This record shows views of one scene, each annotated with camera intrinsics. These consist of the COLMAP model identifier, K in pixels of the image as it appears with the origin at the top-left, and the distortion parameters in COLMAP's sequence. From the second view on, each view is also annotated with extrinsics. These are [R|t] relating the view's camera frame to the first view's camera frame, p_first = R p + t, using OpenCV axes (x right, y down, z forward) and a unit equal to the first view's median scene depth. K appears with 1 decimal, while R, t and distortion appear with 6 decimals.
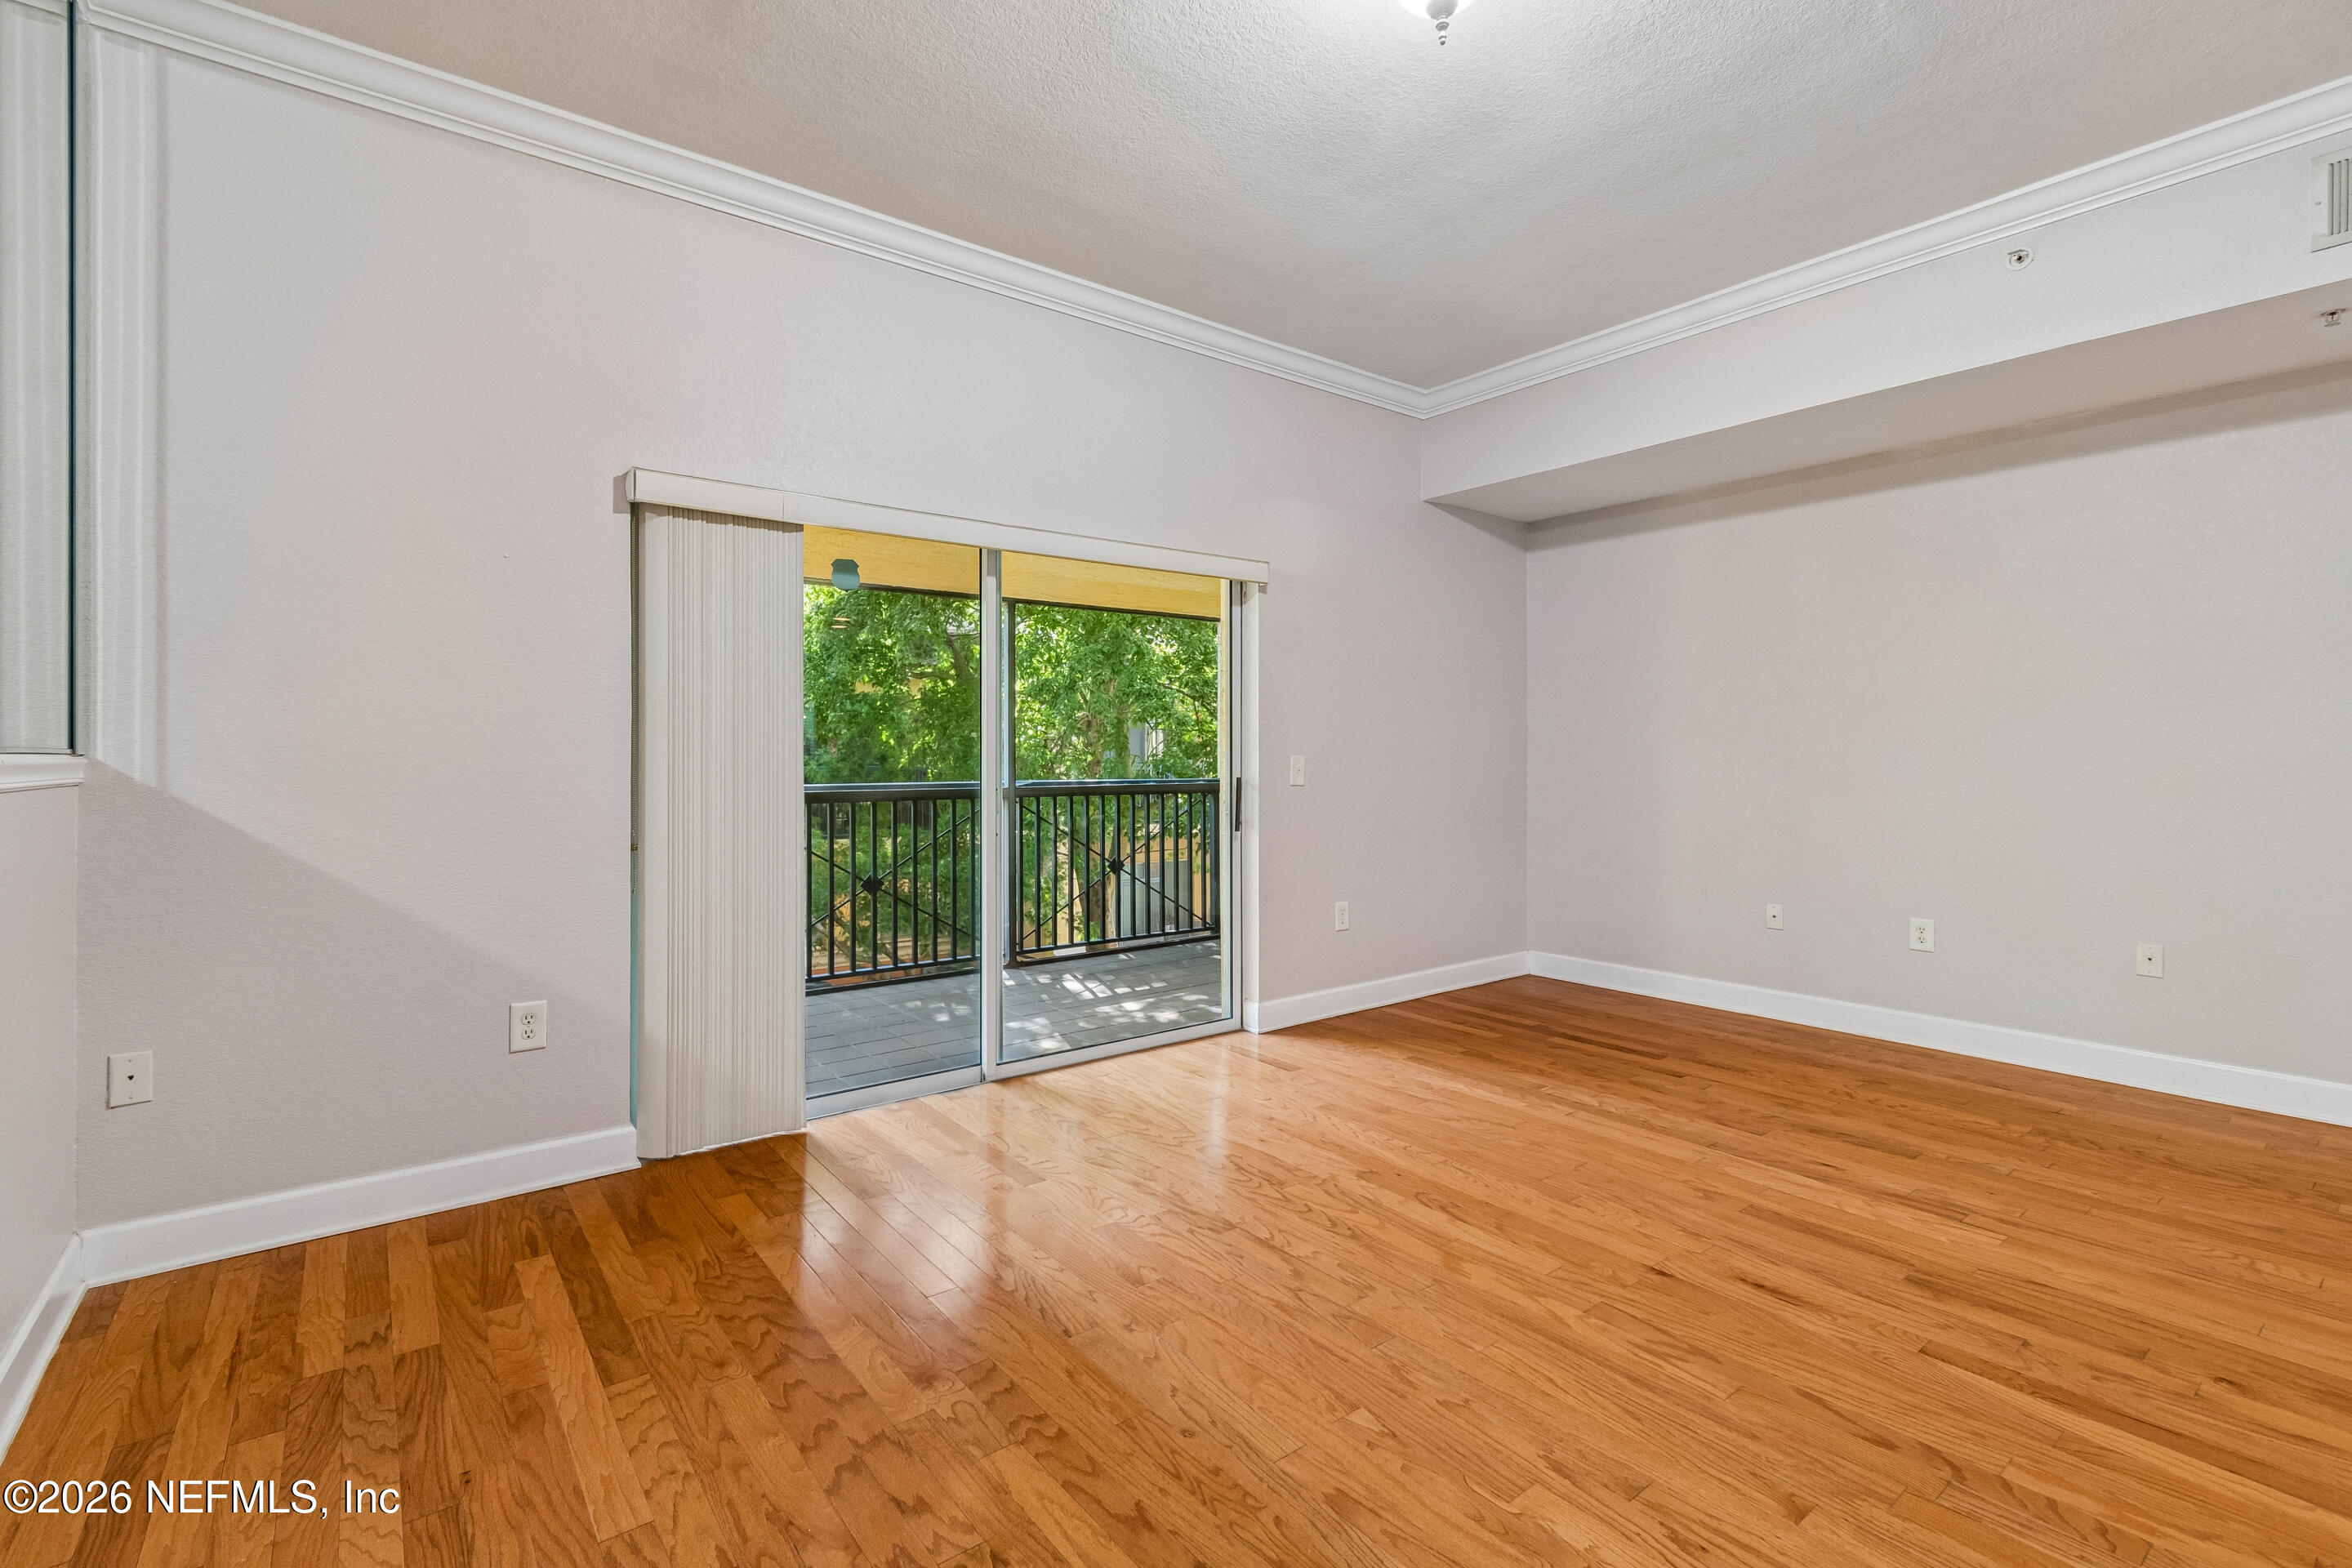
lens RADIAL K [[1044.8, 0, 1151.2], [0, 1044.8, 755.3], [0, 0, 1]] dist [-0.000903, -0.000854]
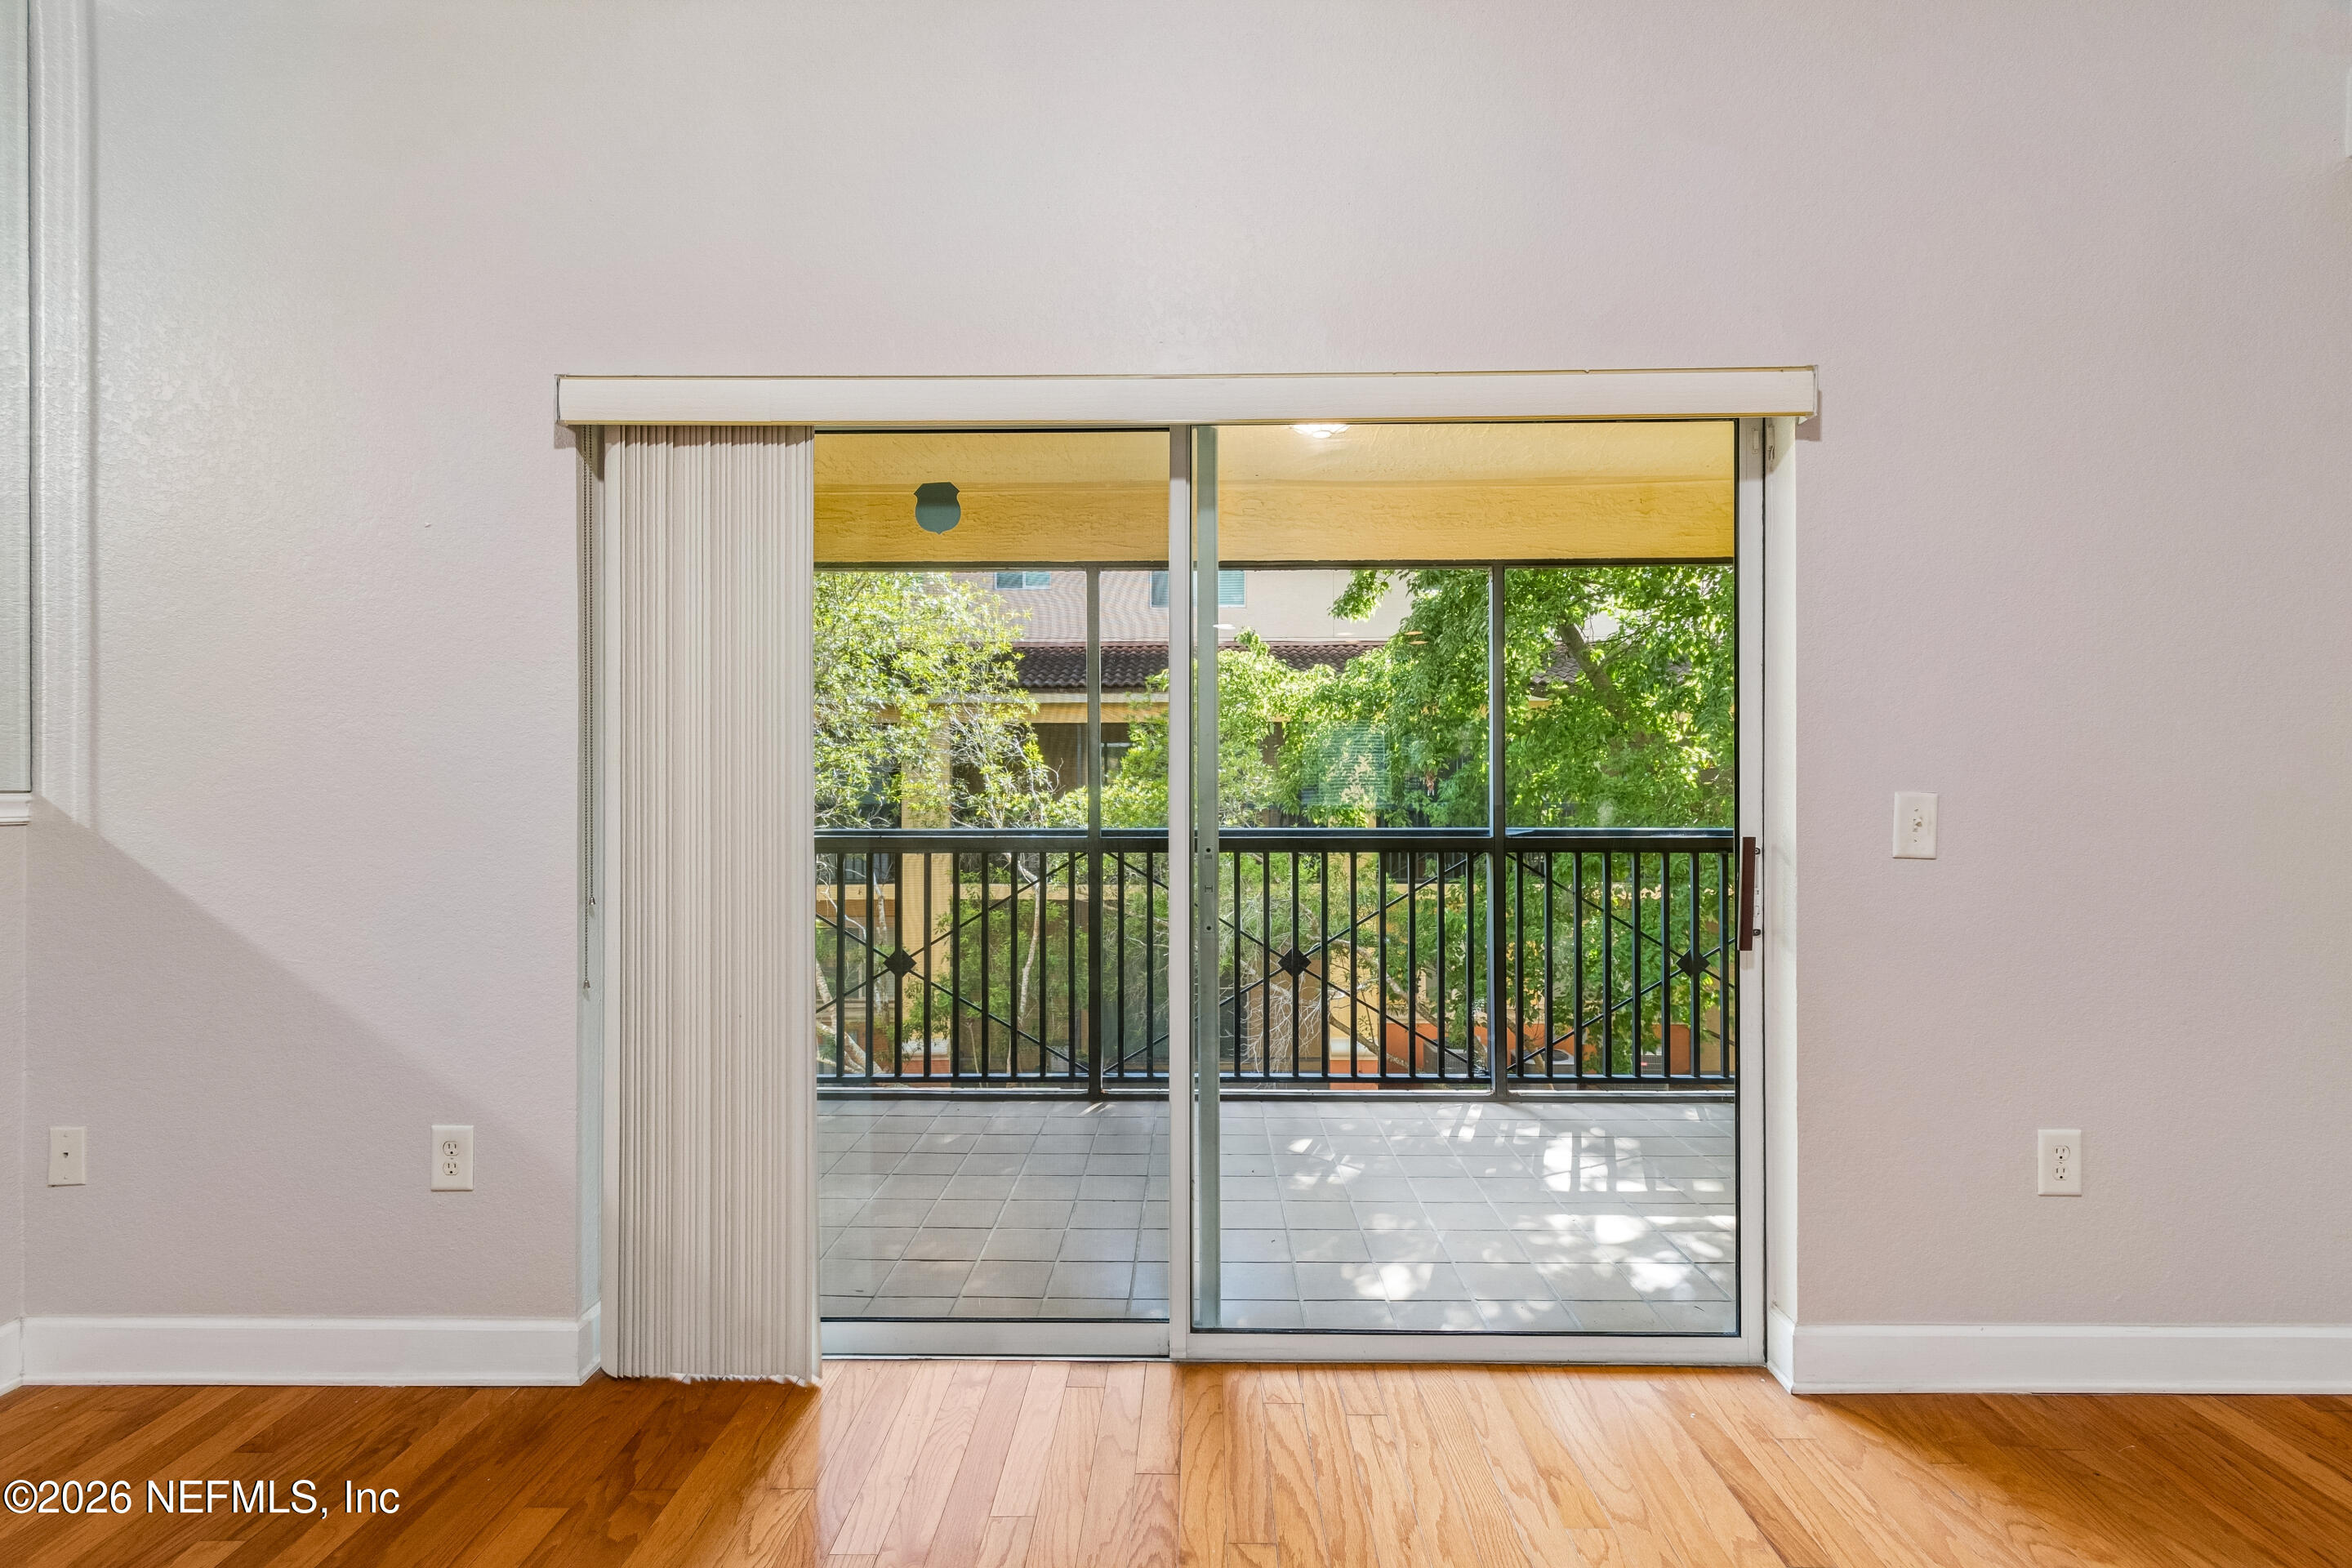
lens RADIAL K [[1053.7, 0, 1190.3], [0, 1053.7, 786.8], [0, 0, 1]] dist [0.002981, 0.000086]
pose [[0.792751, -0.001968, -0.609543, 0.266883], [0.000401, 0.999996, -0.002708, -0.000941], [0.609546, 0.001902, 0.792748, 0.707960]]
